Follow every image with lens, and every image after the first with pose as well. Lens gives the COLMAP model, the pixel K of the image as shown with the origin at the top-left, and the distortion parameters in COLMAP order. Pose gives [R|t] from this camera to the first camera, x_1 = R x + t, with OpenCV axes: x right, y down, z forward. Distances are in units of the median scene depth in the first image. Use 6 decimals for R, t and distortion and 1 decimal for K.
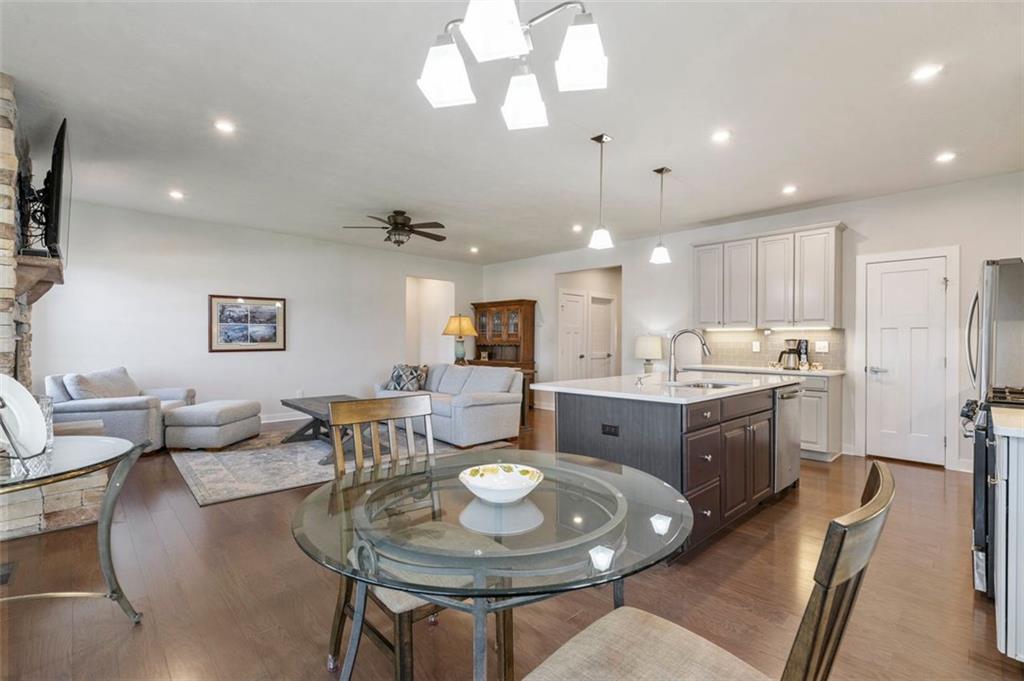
lens RADIAL K [[451.7, 0, 511.0], [0, 451.7, 346.8], [0, 0, 1]] dist [-0.000414, -0.000060]
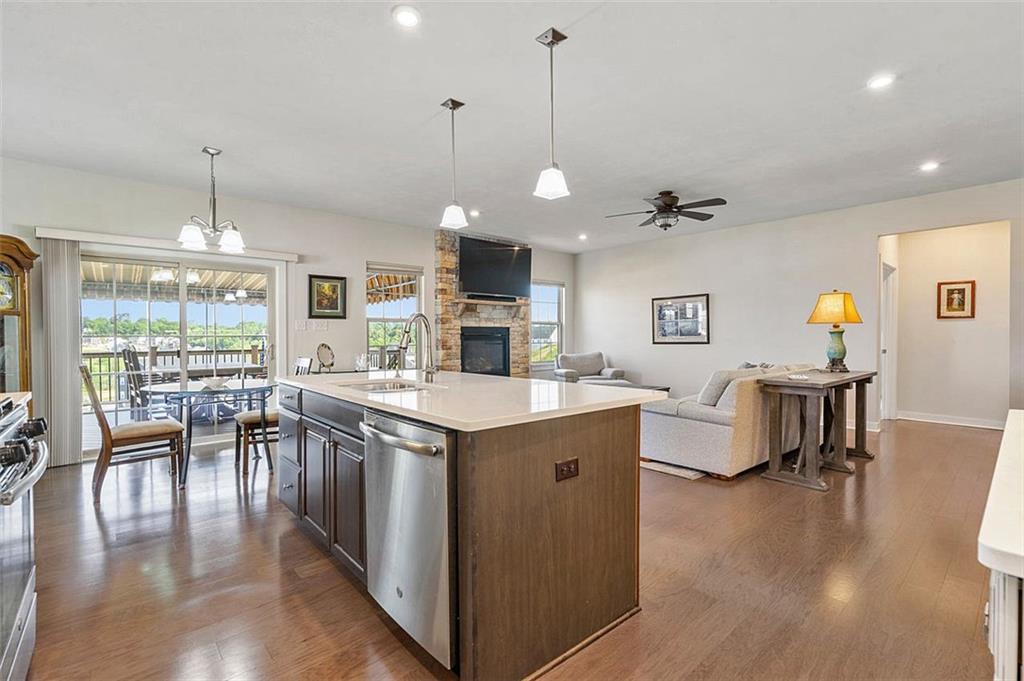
lens RADIAL K [[463.0, 0, 512.0], [0, 463.0, 340.5], [0, 0, 1]] dist [0.000260, 0.000020]
pose [[-0.023088, 0.003692, -0.999727, 1.237349], [-0.009066, 0.999951, 0.003902, 0.000865], [0.999692, 0.009154, -0.023053, 1.255815]]
